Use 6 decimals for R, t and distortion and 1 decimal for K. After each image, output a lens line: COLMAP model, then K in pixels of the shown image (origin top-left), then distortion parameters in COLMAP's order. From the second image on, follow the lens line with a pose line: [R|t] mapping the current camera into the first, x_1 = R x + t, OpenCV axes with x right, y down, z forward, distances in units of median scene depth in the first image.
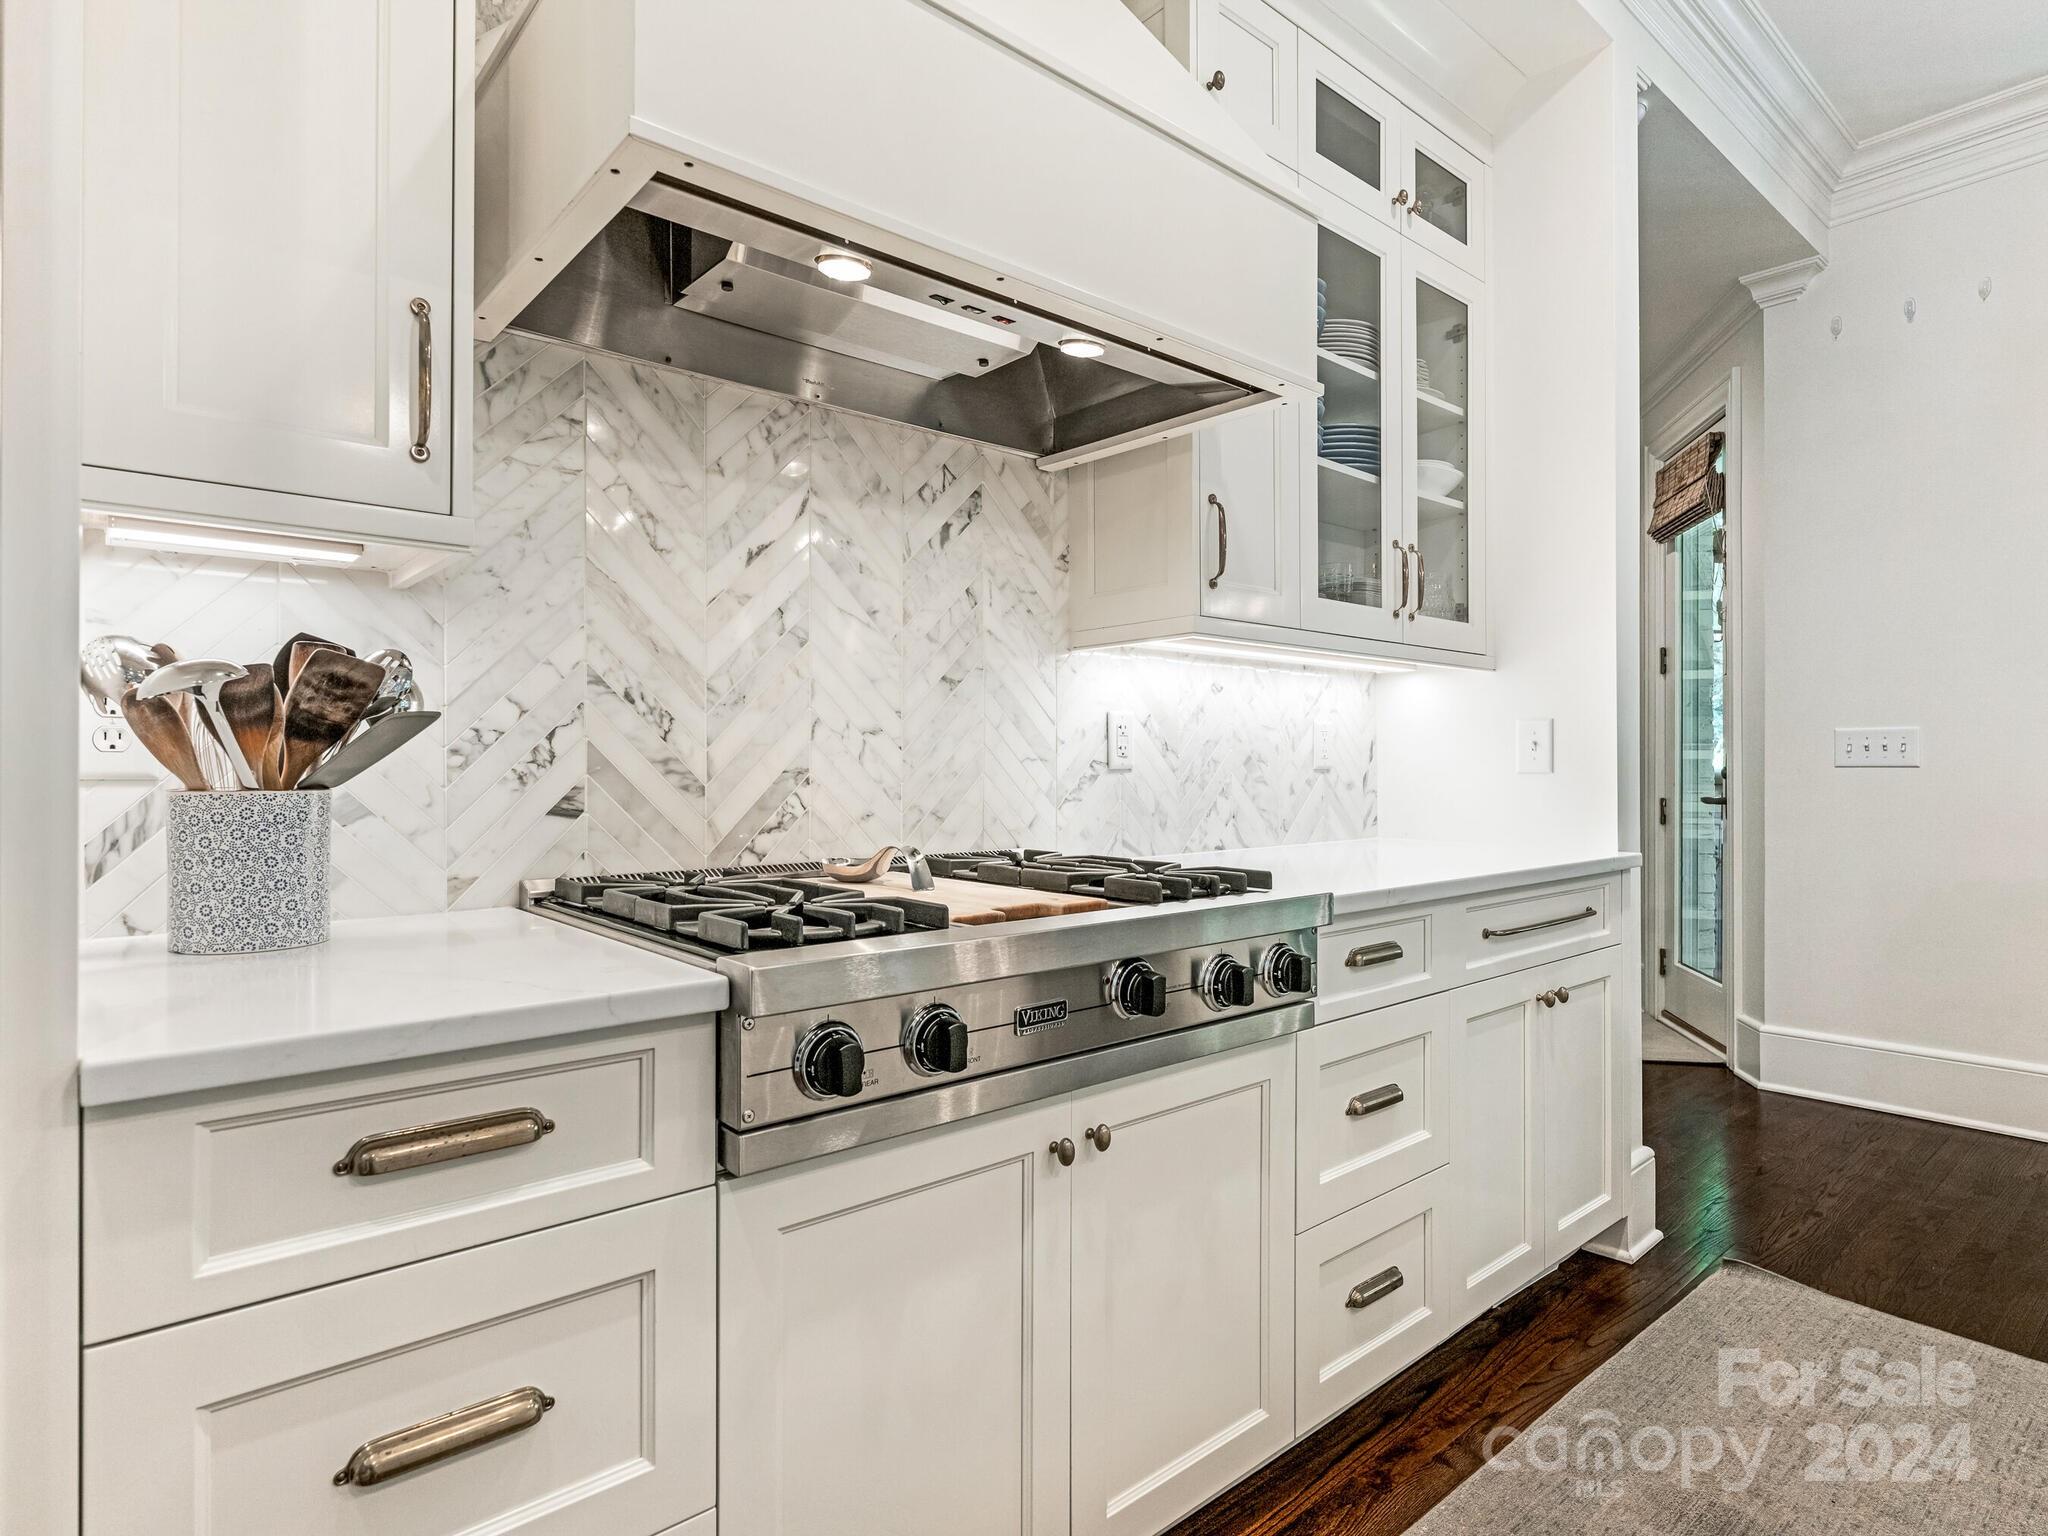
lens RADIAL K [[1129.9, 0, 1024.0], [0, 1129.9, 768.0], [0, 0, 1]] dist [-0.002729, 0.001436]
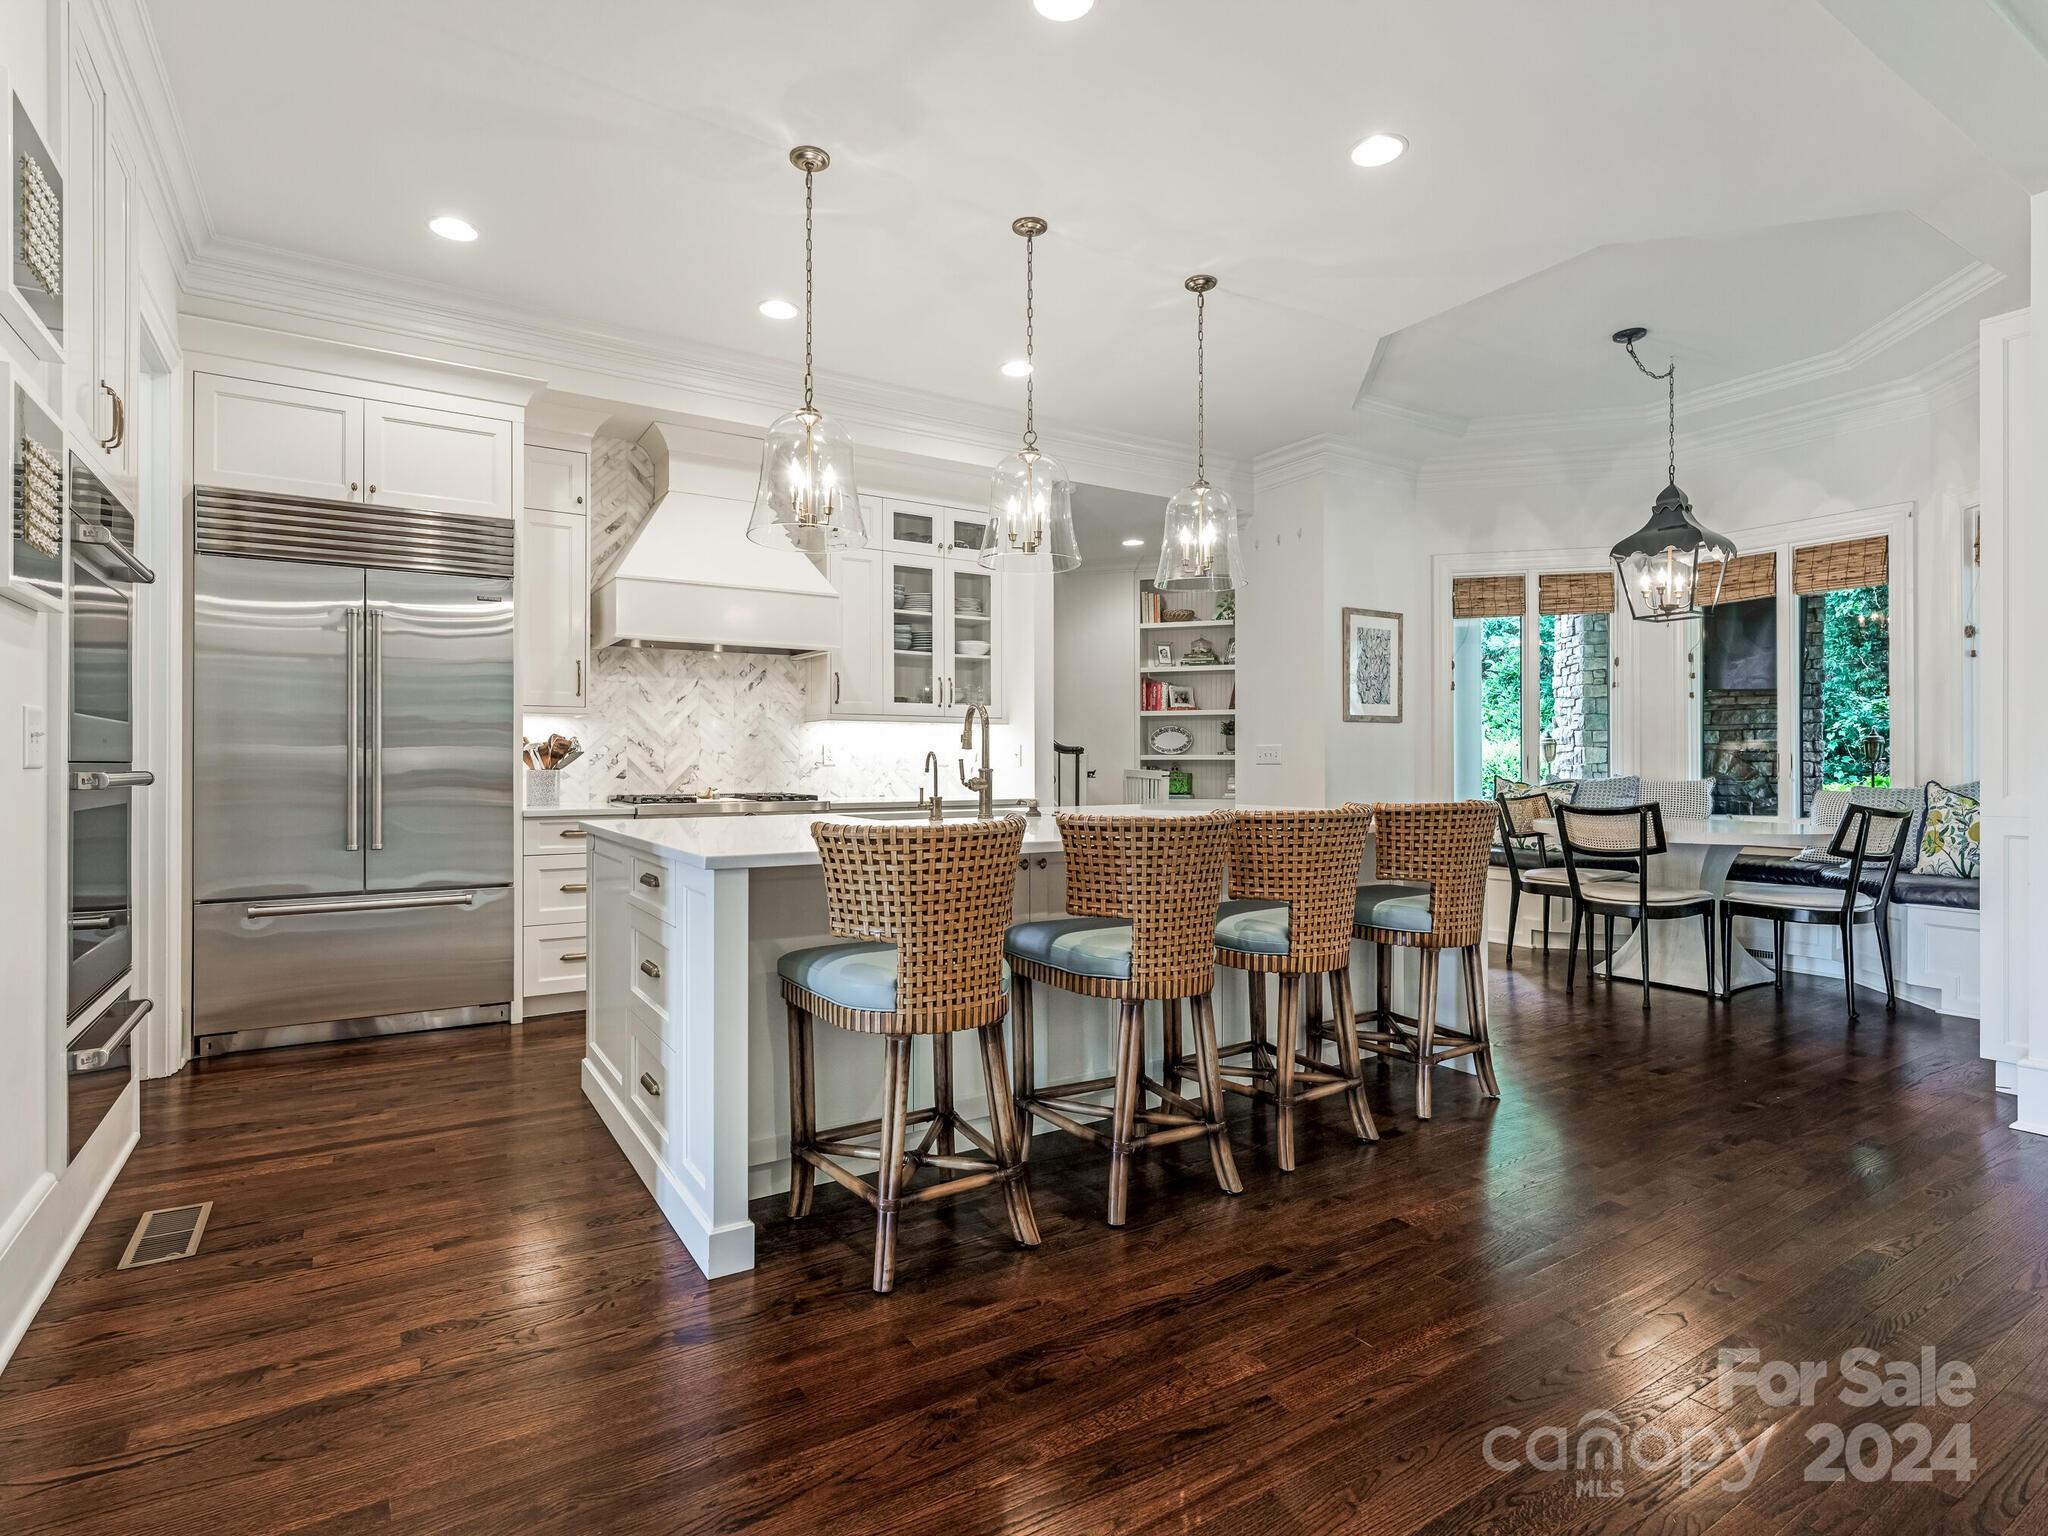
lens RADIAL K [[1098.2, 0, 1024.0], [0, 1098.2, 768.0], [0, 0, 1]] dist [0.003132, 0.001296]
pose [[0.987750, 0.000144, -0.156044, 1.293513], [0.000329, 0.999995, 0.003008, 0.000066], [0.156044, -0.003023, 0.987745, -2.071879]]
